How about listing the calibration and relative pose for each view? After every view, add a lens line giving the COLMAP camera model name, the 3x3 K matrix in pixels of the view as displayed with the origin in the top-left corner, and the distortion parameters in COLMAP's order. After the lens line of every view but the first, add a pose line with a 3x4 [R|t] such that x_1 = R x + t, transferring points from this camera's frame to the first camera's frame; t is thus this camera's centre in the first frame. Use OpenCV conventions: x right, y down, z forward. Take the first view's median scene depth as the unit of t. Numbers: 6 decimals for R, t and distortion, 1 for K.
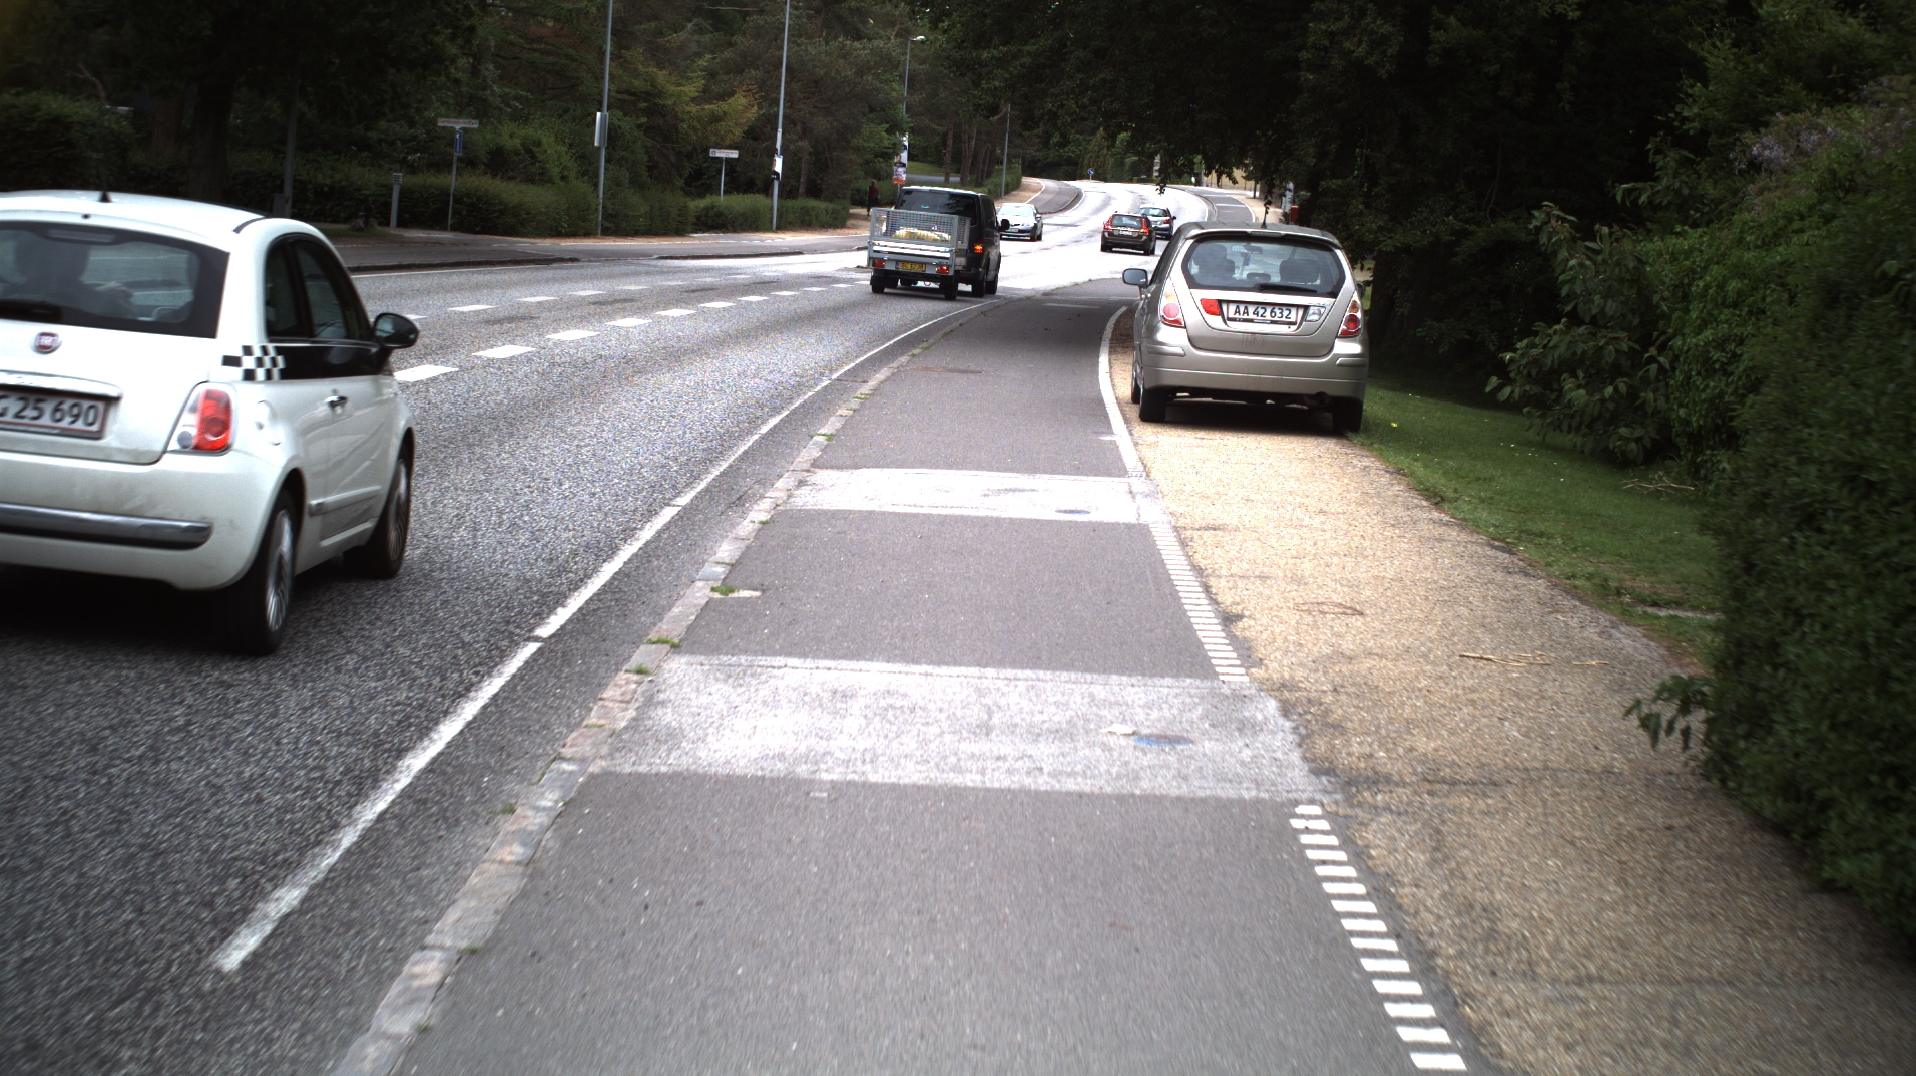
lens RADIAL K [[3351.7, 0, 953.5], [0, 3351.7, 532.6], [0, 0, 1]] dist [-0.256461, 0.000000]
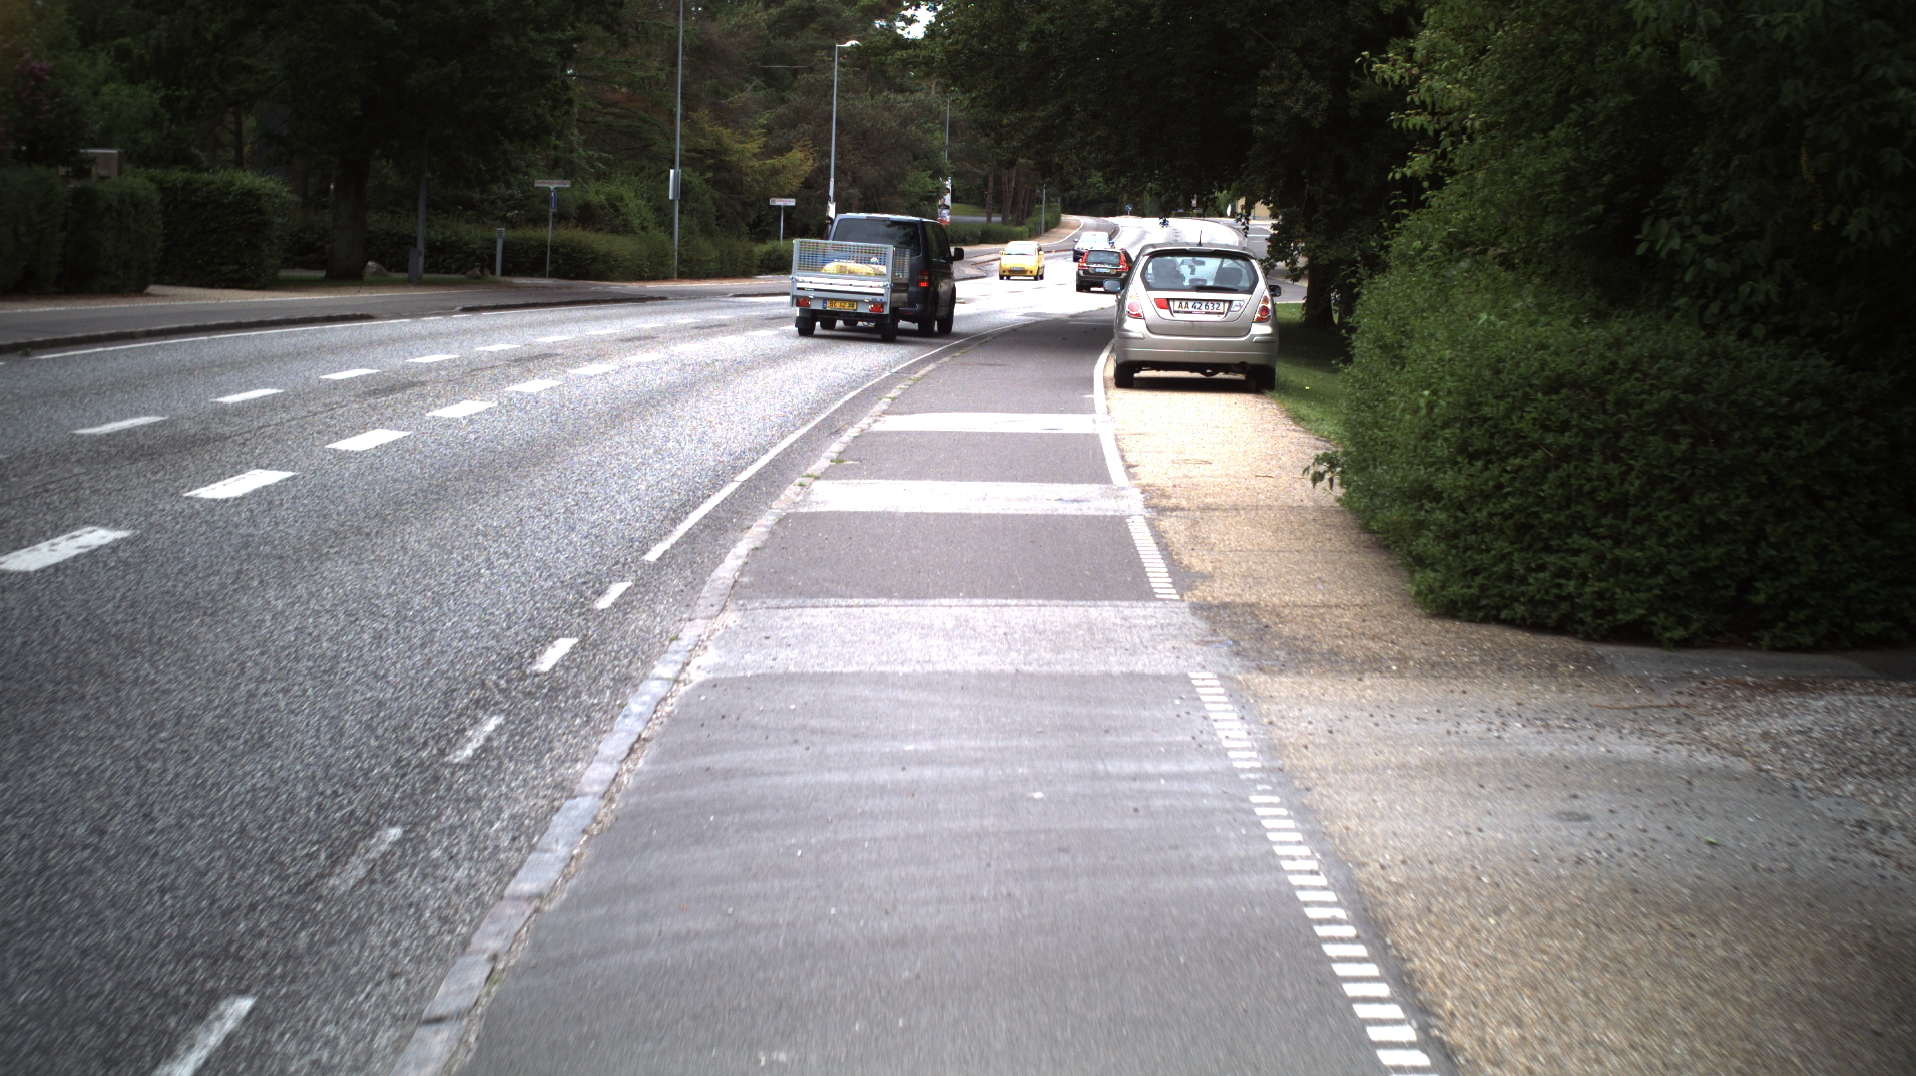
lens RADIAL K [[3351.7, 0, 960.4], [0, 3351.7, 540.4], [0, 0, 1]] dist [-0.256461, 0.000000]
pose [[0.999415, -0.030904, -0.014650, 0.006360], [0.030759, 0.999477, -0.010017, 0.027171], [0.014952, 0.009561, 0.999843, -0.252465]]
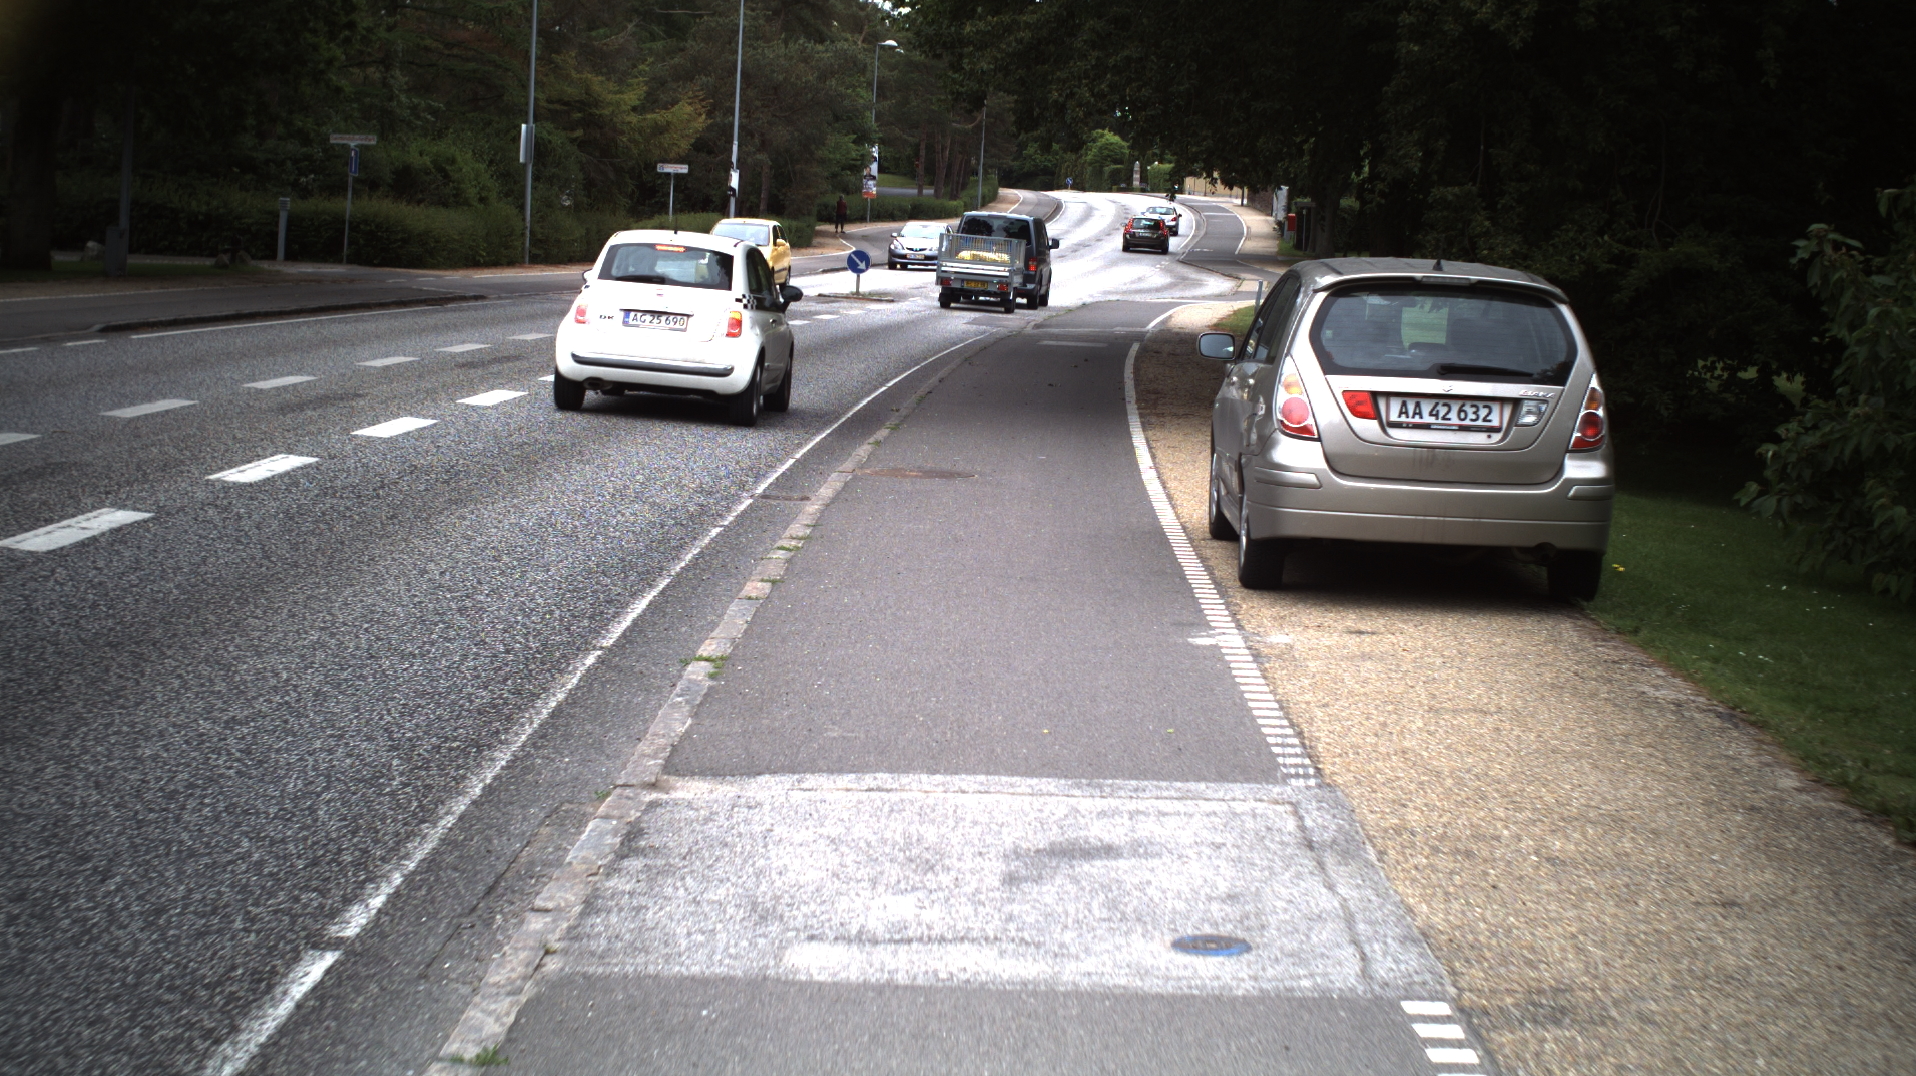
lens RADIAL K [[3351.7, 0, 955.6], [0, 3351.7, 546.2], [0, 0, 1]] dist [-0.256461, 0.000000]
pose [[0.999816, -0.017934, 0.006758, -0.000397], [0.017931, 0.999839, 0.000629, -0.027482], [-0.006768, -0.000507, 0.999977, 0.250790]]
